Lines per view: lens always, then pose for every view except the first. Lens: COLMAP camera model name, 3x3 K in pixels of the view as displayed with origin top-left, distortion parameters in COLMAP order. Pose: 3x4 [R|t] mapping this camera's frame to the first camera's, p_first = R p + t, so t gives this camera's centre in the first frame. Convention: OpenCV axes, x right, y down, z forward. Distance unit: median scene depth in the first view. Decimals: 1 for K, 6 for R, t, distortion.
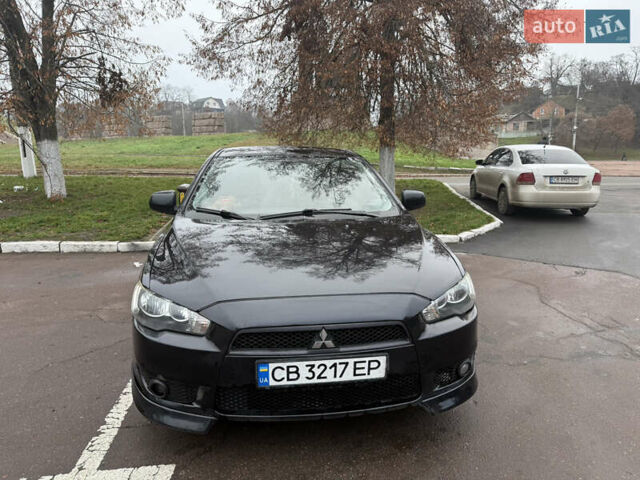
lens RADIAL K [[451.9, 0, 323.3], [0, 451.9, 239.7], [0, 0, 1]] dist [0.059646, -0.078679]
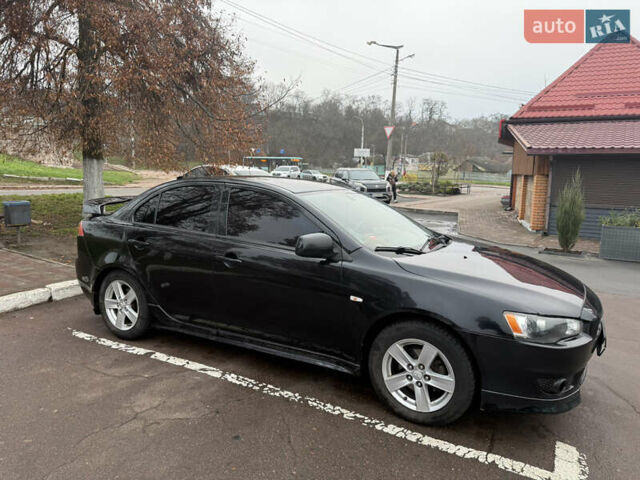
lens RADIAL K [[451.9, 0, 323.3], [0, 451.9, 239.7], [0, 0, 1]] dist [0.059646, -0.078679]
pose [[0.596152, -0.098990, 0.796745, -1.641094], [0.113068, 0.992831, 0.038751, -0.199063], [-0.794870, 0.066985, 0.603071, 0.677964]]
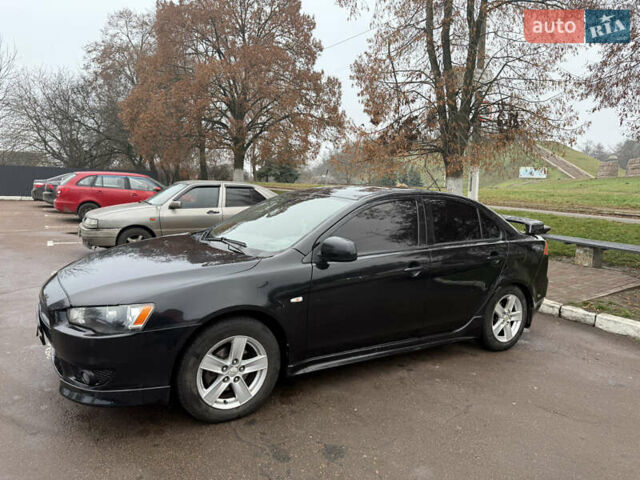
lens RADIAL K [[451.9, 0, 323.3], [0, 451.9, 239.7], [0, 0, 1]] dist [0.059646, -0.078679]
pose [[0.411932, 0.132096, -0.901589, 1.604671], [-0.199616, 0.978485, 0.052159, -0.252192], [0.889081, 0.158486, 0.429438, 0.999088]]
